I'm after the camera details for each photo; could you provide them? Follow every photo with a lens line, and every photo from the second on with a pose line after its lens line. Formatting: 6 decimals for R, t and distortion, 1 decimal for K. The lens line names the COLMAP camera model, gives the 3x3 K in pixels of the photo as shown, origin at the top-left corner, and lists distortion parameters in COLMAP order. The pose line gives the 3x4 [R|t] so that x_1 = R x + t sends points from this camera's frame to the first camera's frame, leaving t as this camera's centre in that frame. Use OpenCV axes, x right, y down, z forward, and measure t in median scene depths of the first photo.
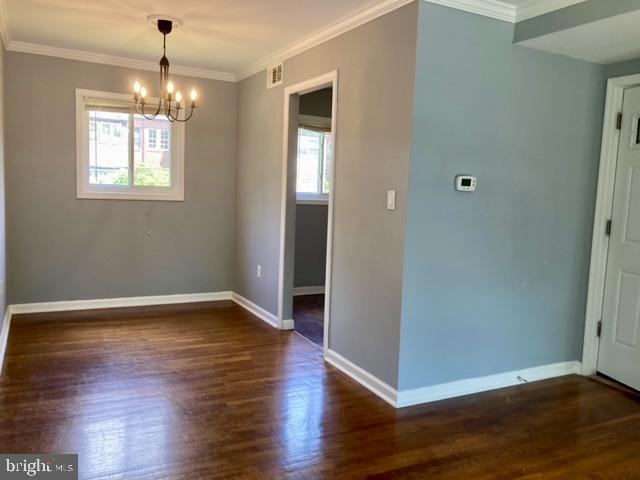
lens RADIAL K [[520.2, 0, 317.4], [0, 520.2, 238.6], [0, 0, 1]] dist [0.050311, -0.096815]
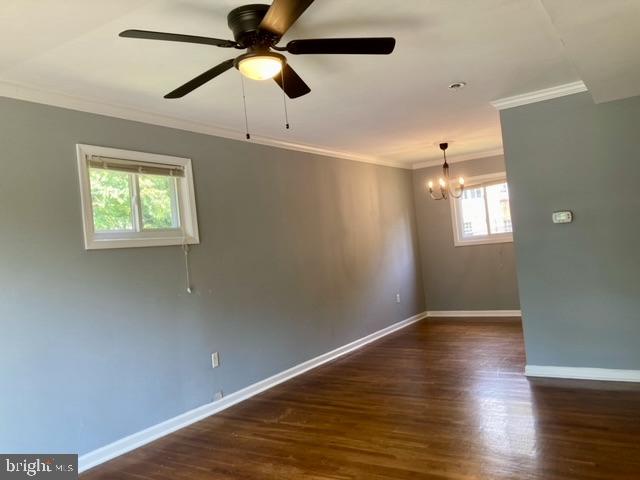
lens RADIAL K [[520.2, 0, 317.4], [0, 520.2, 238.6], [0, 0, 1]] dist [0.050311, -0.096815]
pose [[0.477991, -0.091926, -0.873541, 0.704185], [0.020517, 0.995406, -0.093523, 0.038912], [0.878125, 0.026781, 0.477681, -0.134767]]
